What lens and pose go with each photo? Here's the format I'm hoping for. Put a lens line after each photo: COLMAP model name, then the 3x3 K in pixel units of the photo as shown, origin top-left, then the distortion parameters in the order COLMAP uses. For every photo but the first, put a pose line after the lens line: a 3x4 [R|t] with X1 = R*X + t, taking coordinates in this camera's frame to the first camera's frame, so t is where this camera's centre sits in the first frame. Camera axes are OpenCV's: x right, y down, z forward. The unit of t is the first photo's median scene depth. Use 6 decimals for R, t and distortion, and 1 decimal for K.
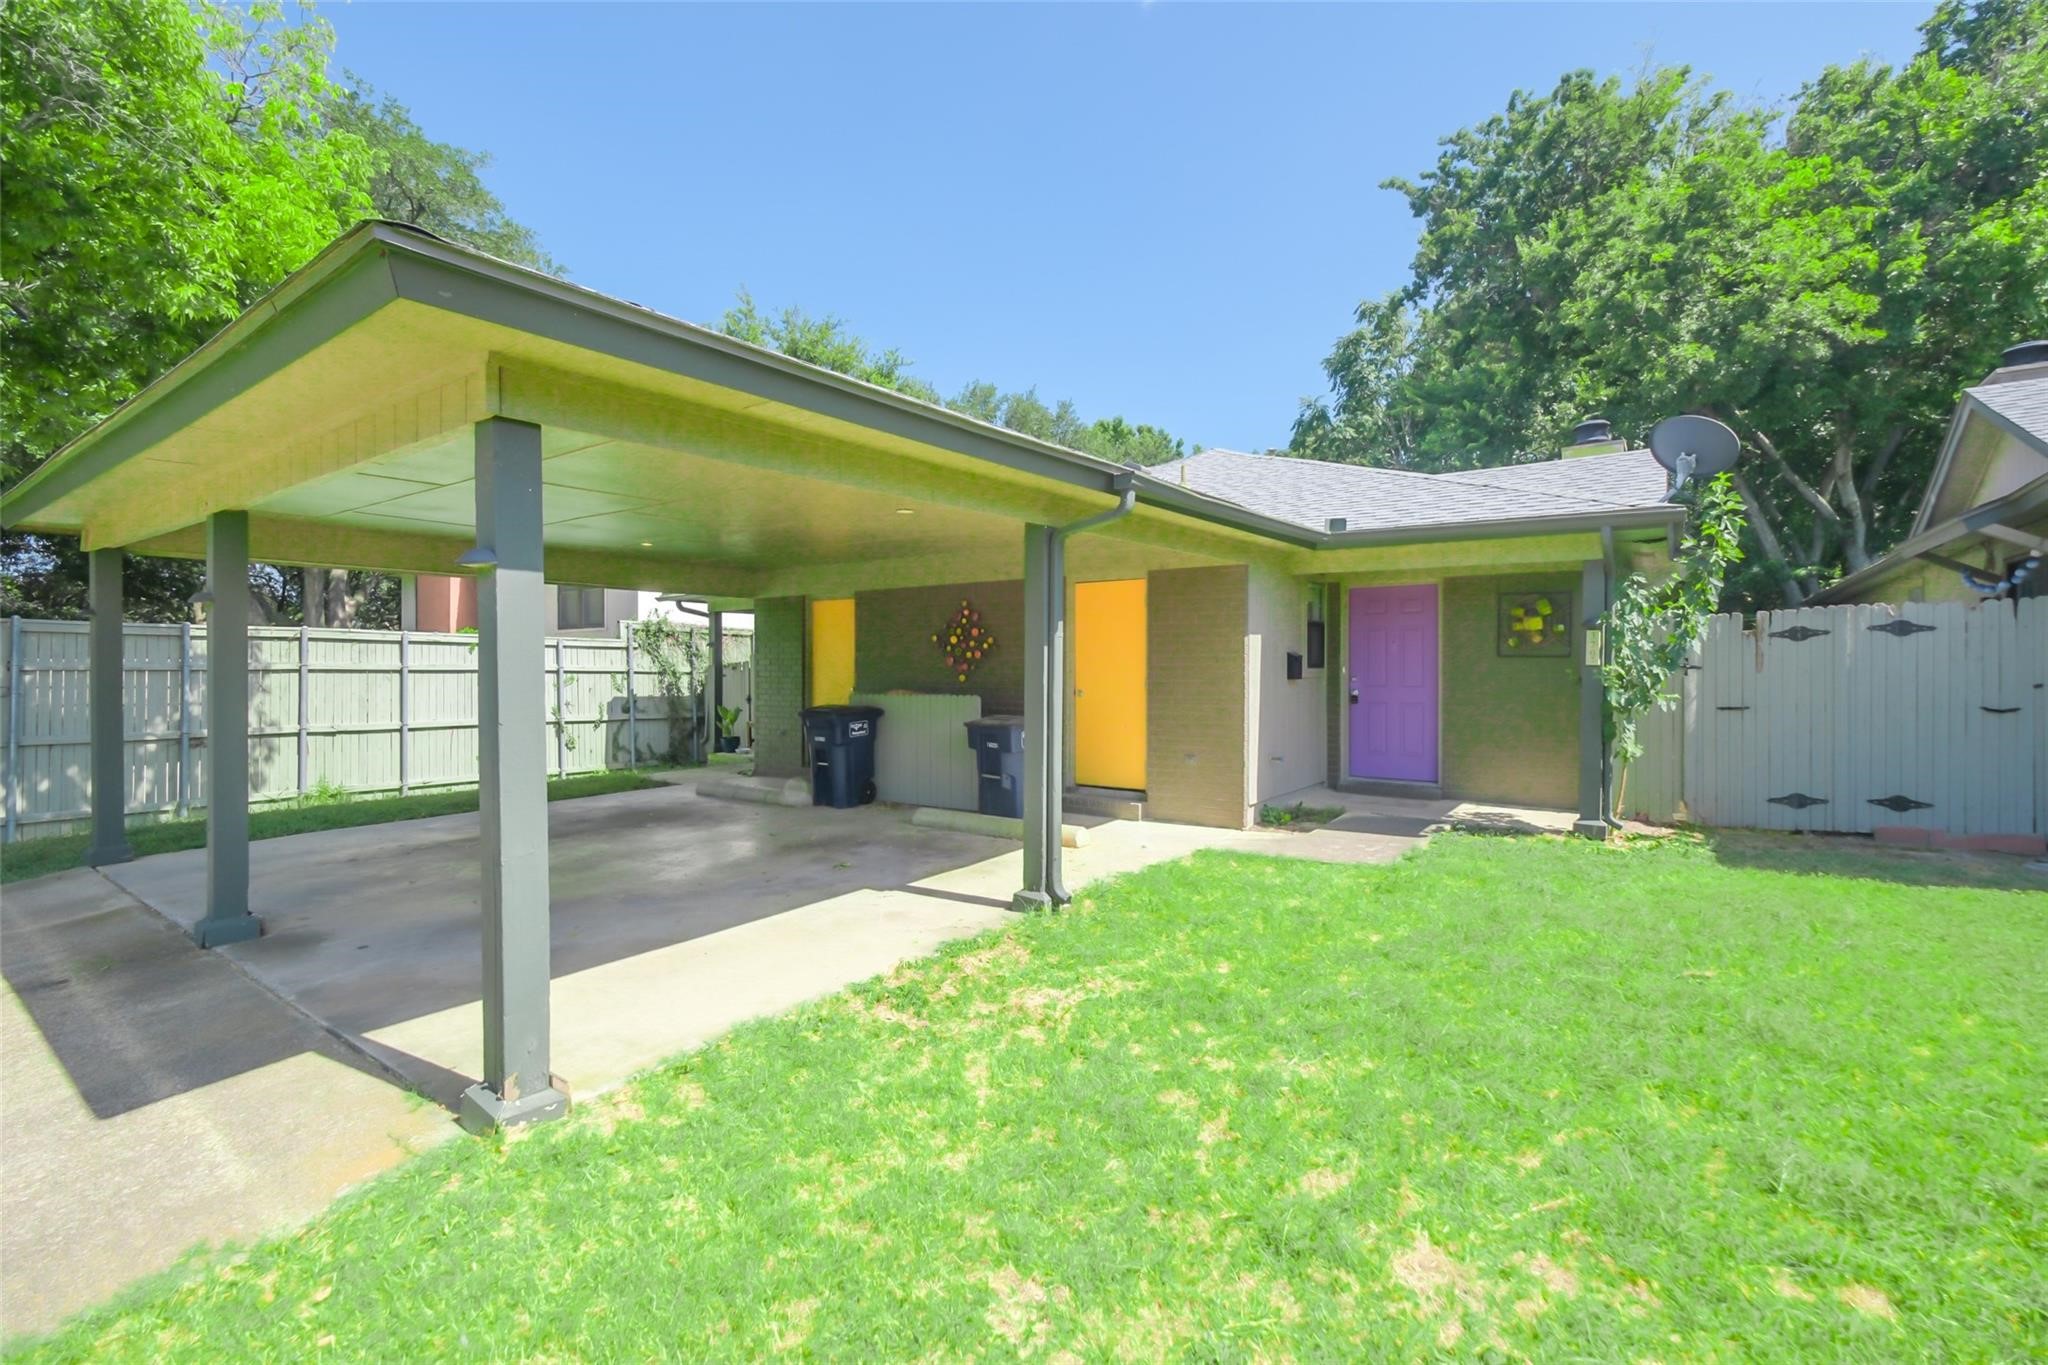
lens RADIAL K [[887.4, 0, 1028.0], [0, 887.4, 671.6], [0, 0, 1]] dist [0.000148, -0.000247]
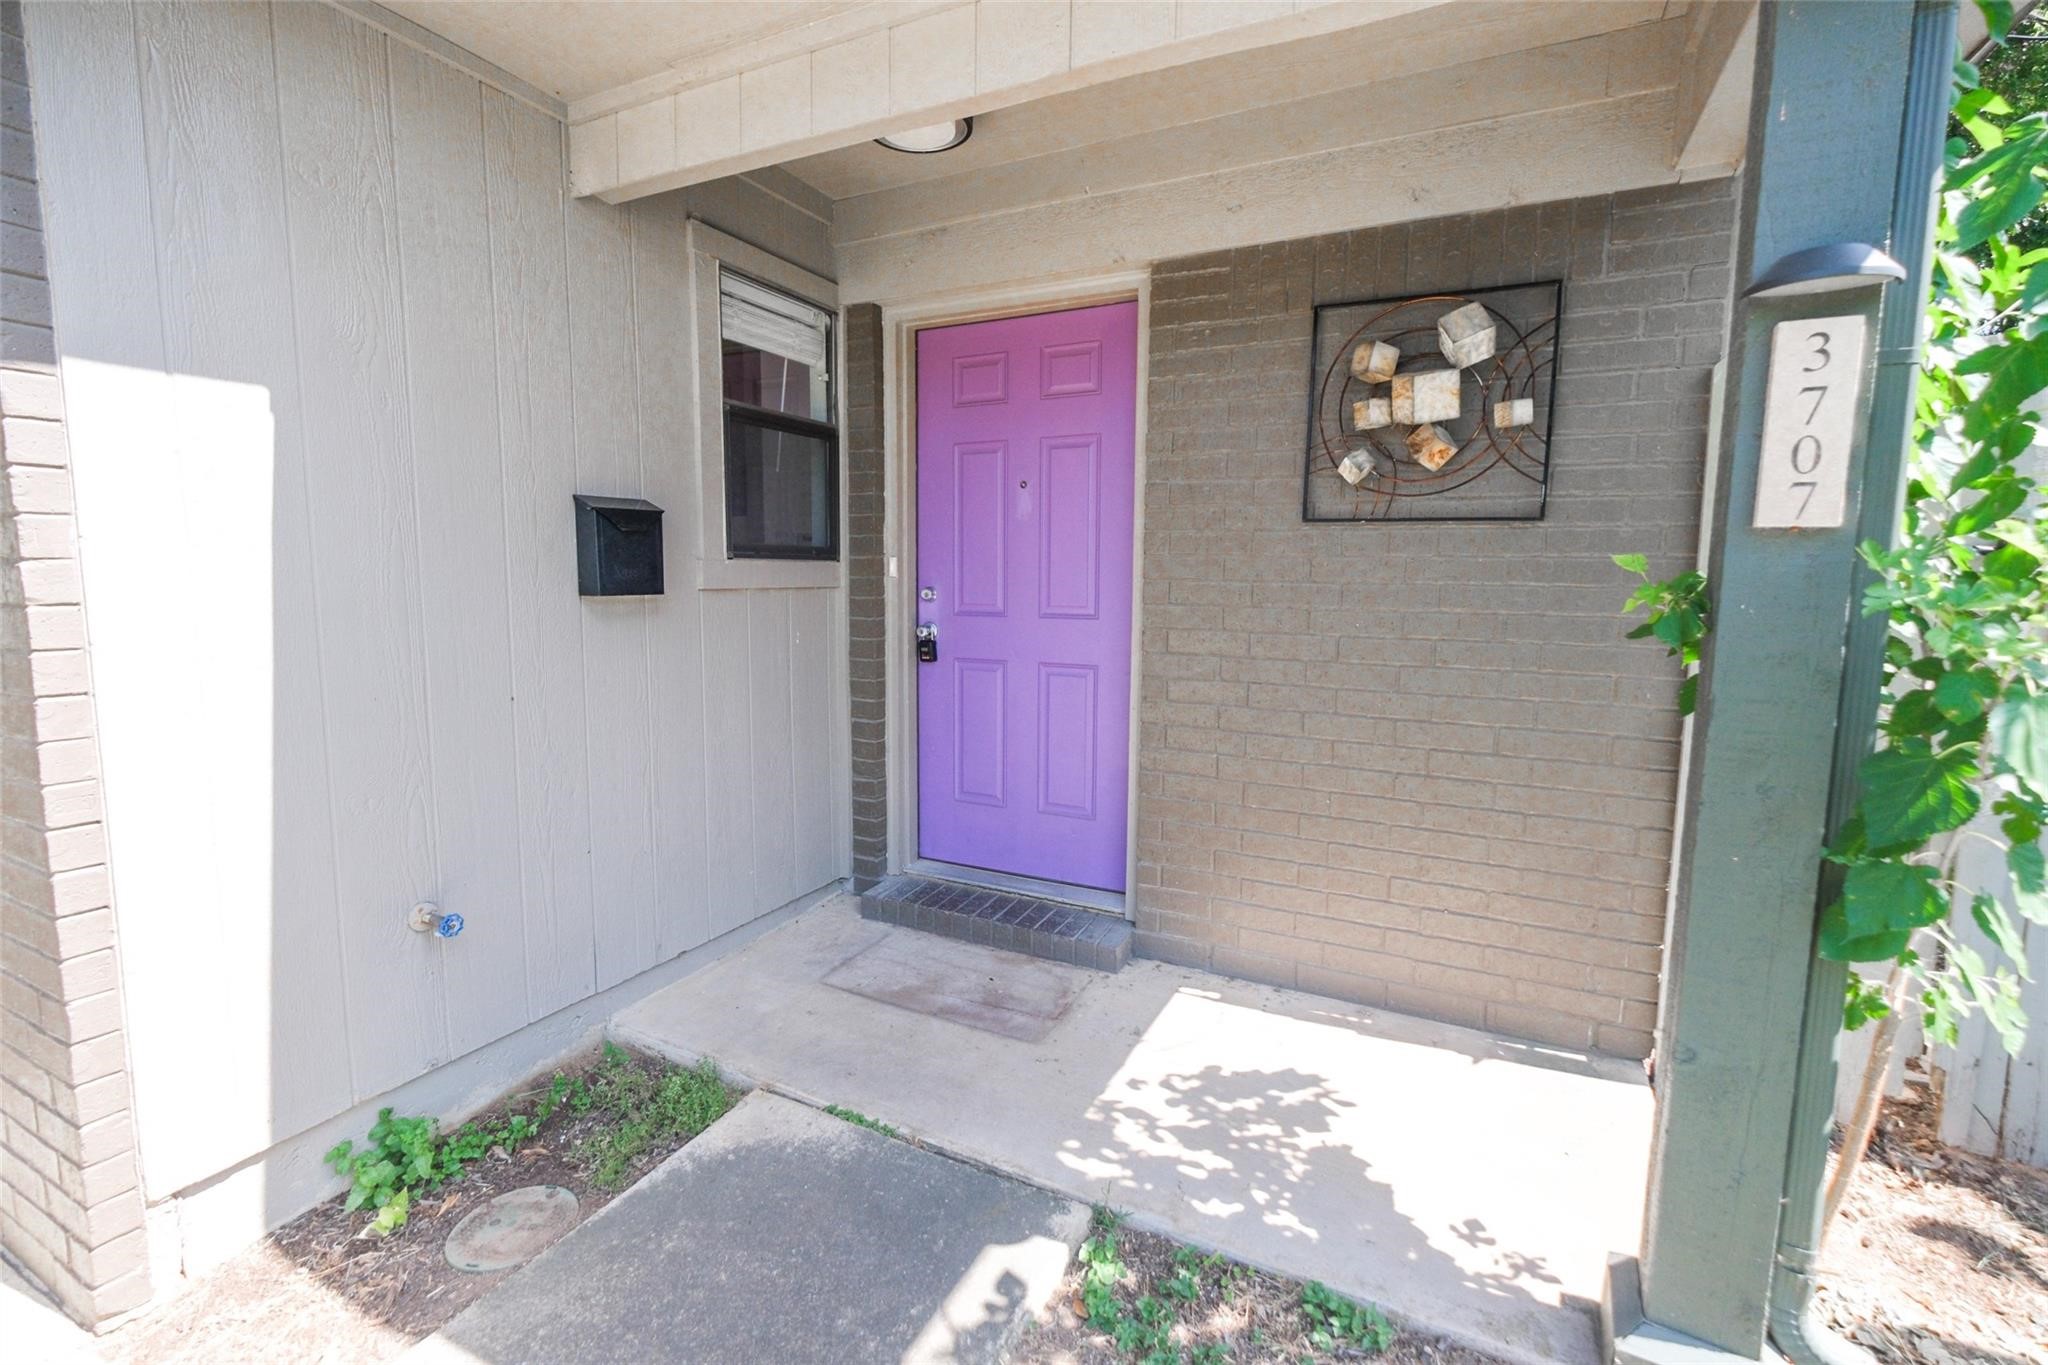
lens RADIAL K [[887.4, 0, 1028.0], [0, 887.4, 671.6], [0, 0, 1]] dist [0.000148, -0.000247]
pose [[0.985360, -0.011130, 0.170122, 0.336483], [-0.006893, 0.994450, 0.104983, 0.002420], [-0.170346, -0.104619, 0.979815, 0.625577]]
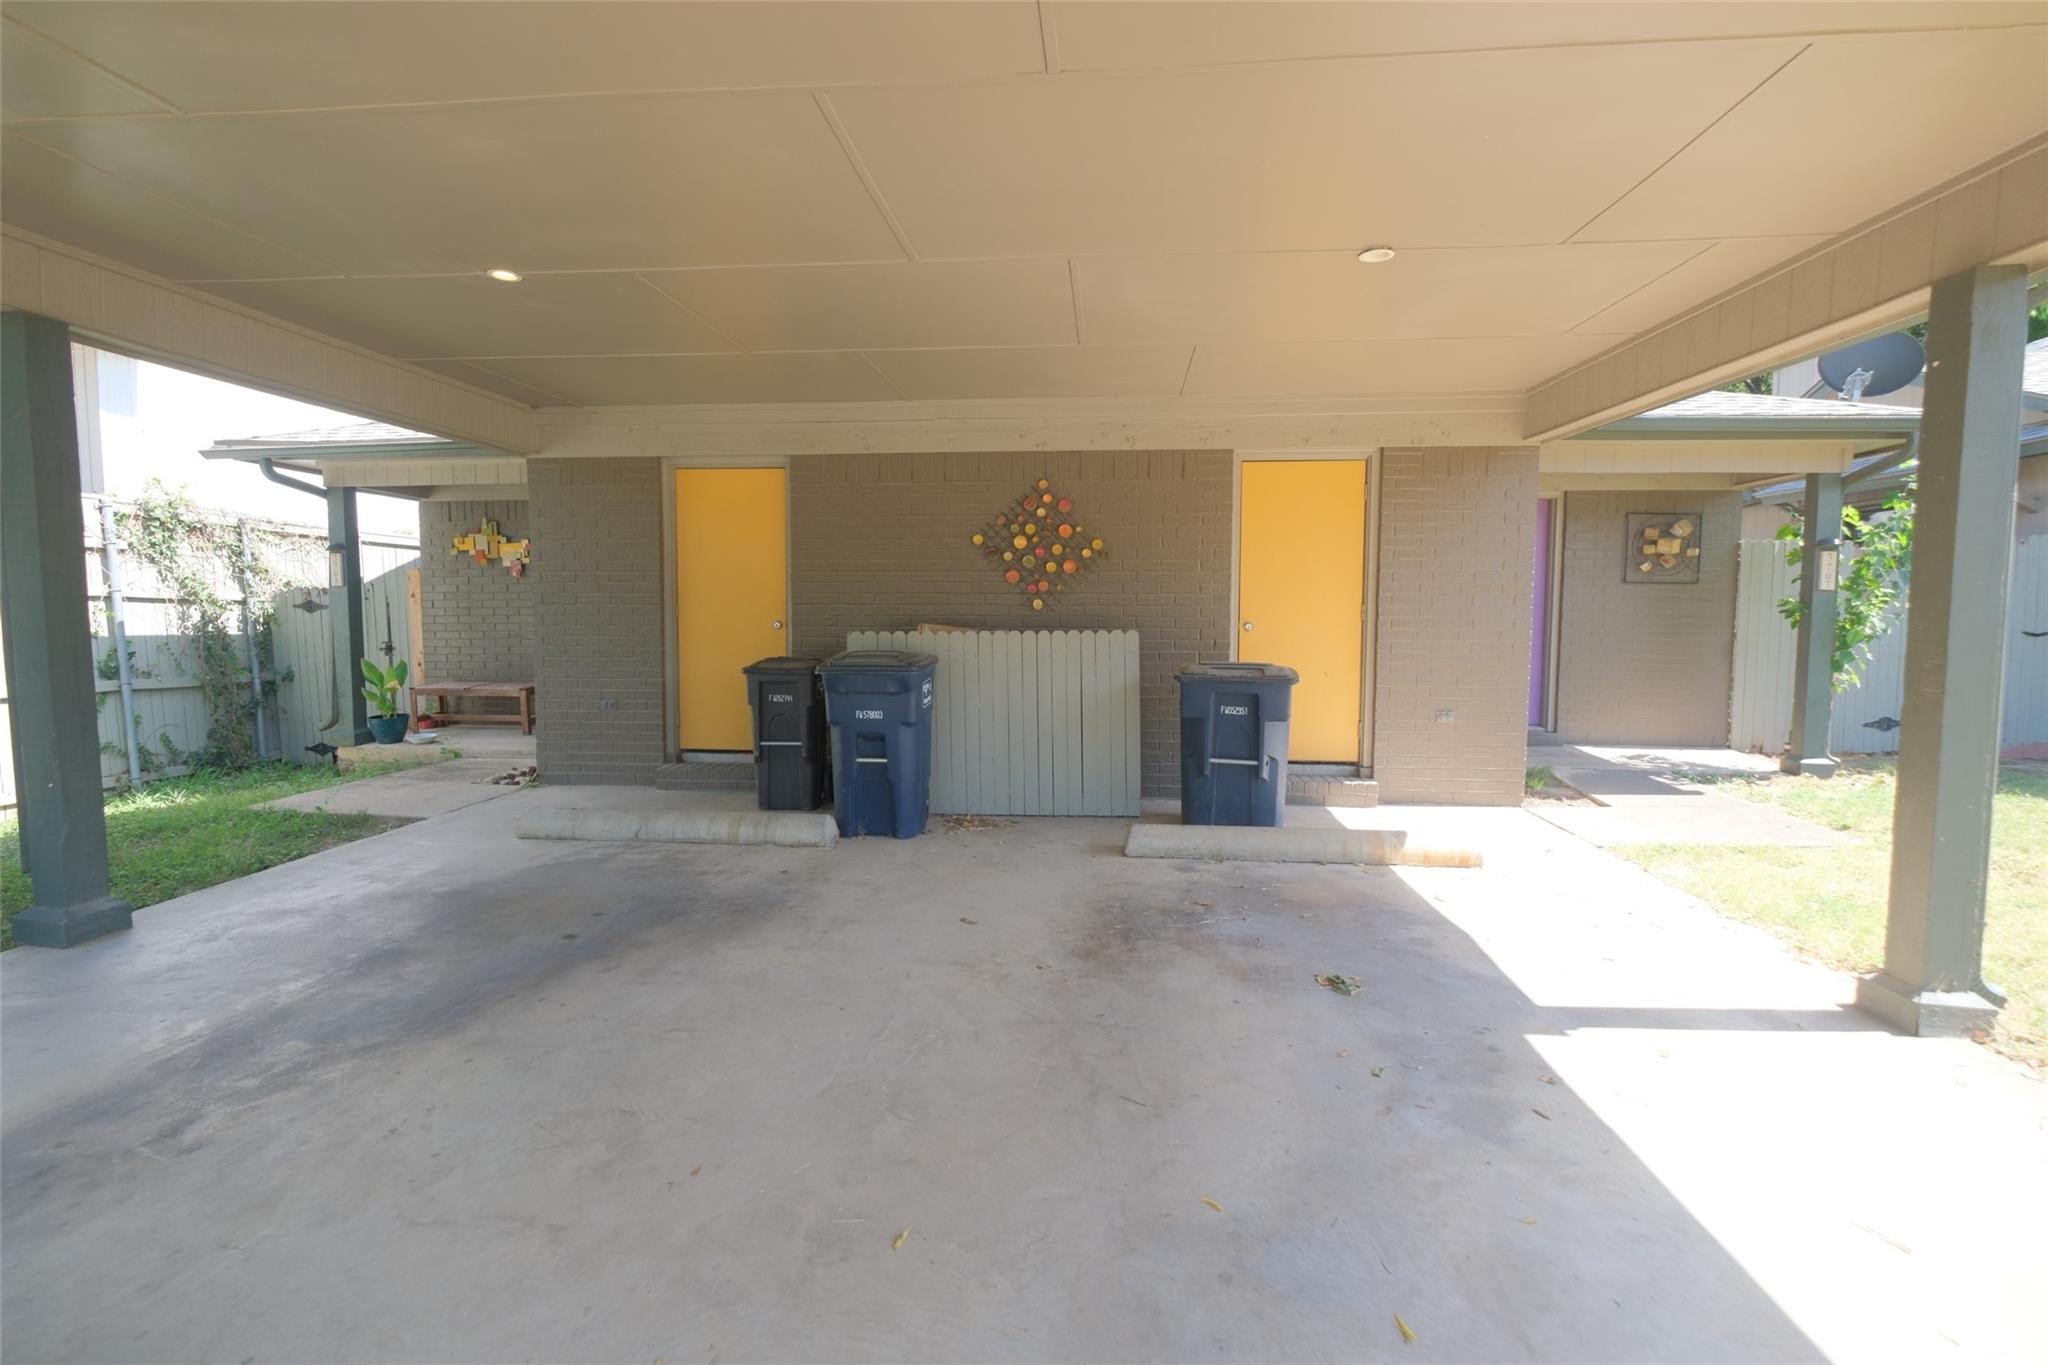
lens RADIAL K [[880.4, 0, 1017.8], [0, 880.4, 657.3], [0, 0, 1]] dist [-0.000540, -0.000194]
pose [[0.862611, -0.022304, 0.505375, -0.398845], [-0.001985, 0.998871, 0.047472, 0.015215], [-0.505863, -0.041953, 0.861593, 0.469513]]
